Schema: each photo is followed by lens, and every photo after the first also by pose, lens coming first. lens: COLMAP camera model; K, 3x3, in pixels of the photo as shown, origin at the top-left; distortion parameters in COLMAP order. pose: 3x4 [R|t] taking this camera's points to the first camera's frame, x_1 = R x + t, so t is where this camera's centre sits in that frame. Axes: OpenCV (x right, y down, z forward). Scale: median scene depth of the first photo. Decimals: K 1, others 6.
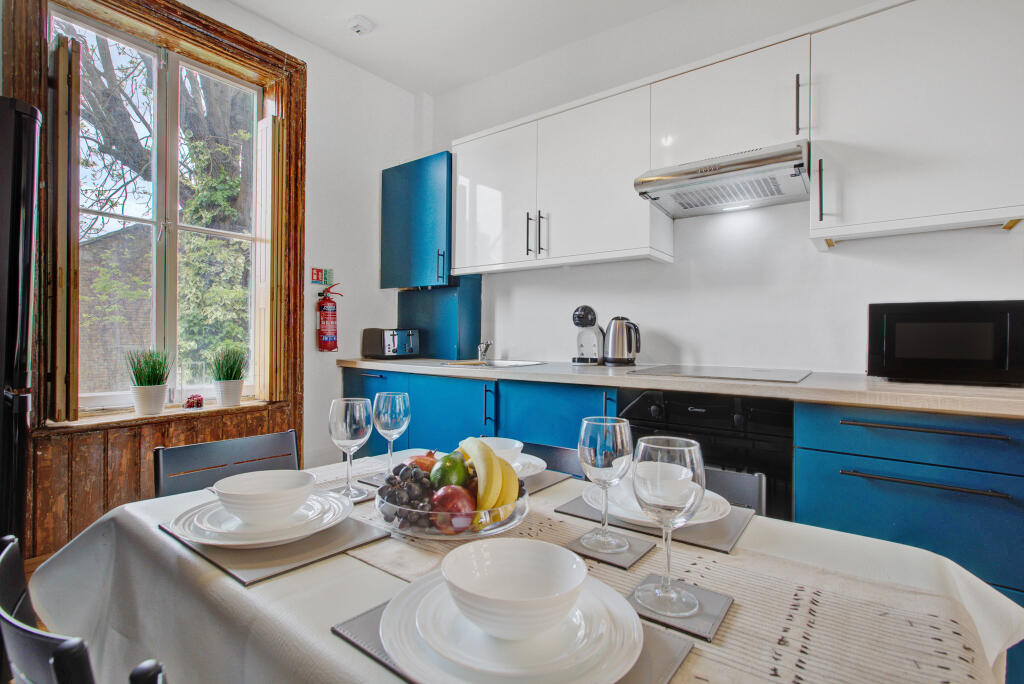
lens RADIAL K [[481.7, 0, 517.1], [0, 481.7, 338.0], [0, 0, 1]] dist [-0.011713, 0.002532]
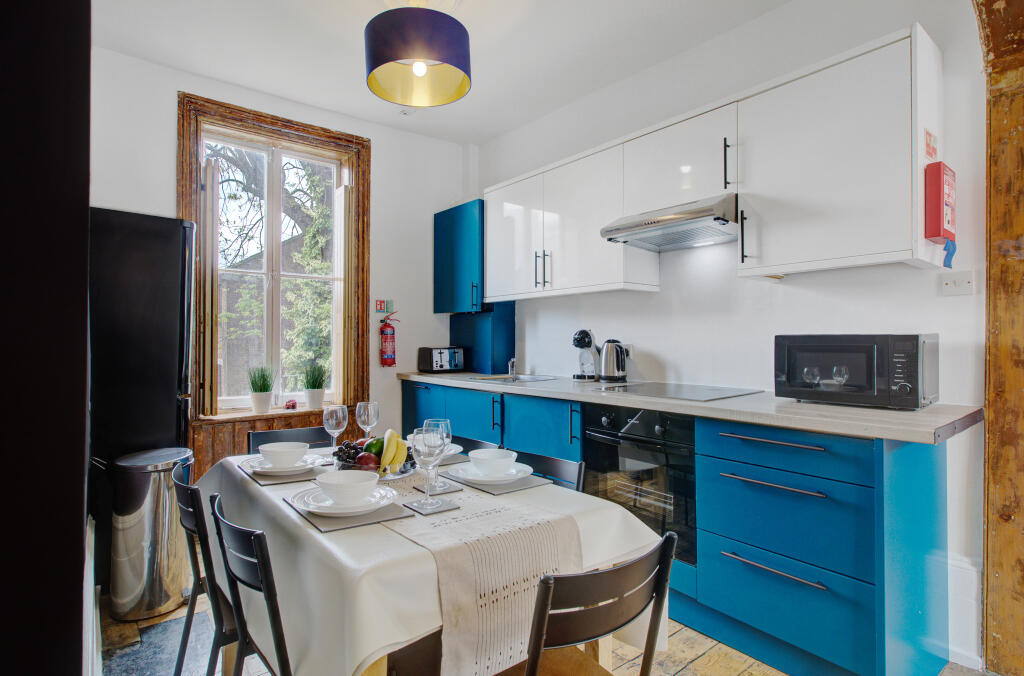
lens RADIAL K [[522.7, 0, 511.6], [0, 522.7, 336.4], [0, 0, 1]] dist [-0.024815, -0.000764]
pose [[0.969289, -0.008637, -0.245774, 0.282915], [0.005975, 0.999915, -0.011575, -0.038089], [0.245853, 0.009751, 0.969258, -0.261634]]
